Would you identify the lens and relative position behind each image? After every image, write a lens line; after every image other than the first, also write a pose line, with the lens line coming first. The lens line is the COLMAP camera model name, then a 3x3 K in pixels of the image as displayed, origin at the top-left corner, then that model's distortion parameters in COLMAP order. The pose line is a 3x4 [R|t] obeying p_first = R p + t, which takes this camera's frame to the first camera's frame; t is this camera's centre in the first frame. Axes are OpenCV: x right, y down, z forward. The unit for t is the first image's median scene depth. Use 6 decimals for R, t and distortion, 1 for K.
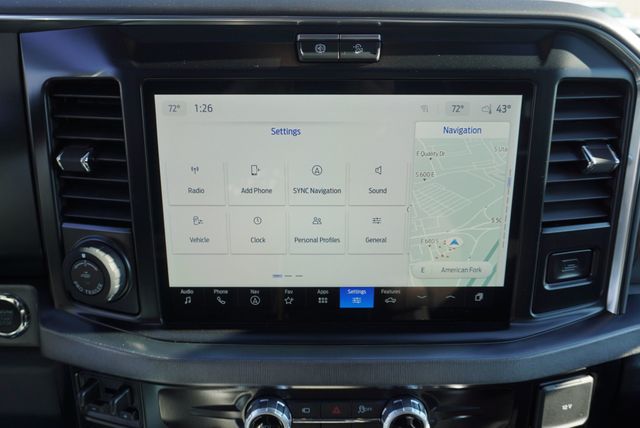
lens RADIAL K [[510.6, 0, 314.7], [0, 510.6, 217.6], [0, 0, 1]] dist [-0.022374, -0.002646]
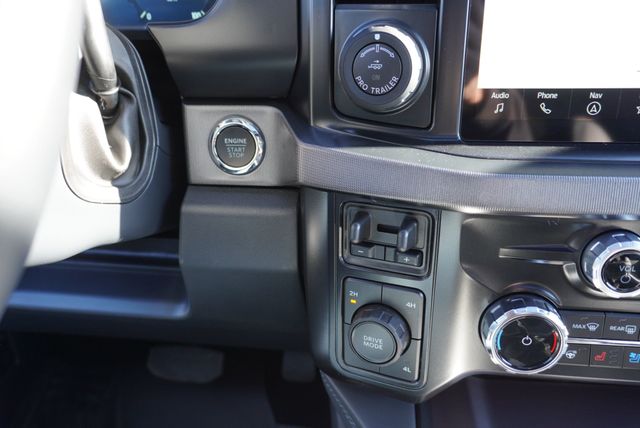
lens RADIAL K [[510.6, 0, 317.7], [0, 510.6, 215.0], [0, 0, 1]] dist [-0.022374, -0.002646]
pose [[0.991165, 0.028029, -0.129638, -0.420592], [-0.016910, 0.996144, 0.086093, 0.264152], [0.131551, -0.083140, 0.987817, 0.214319]]
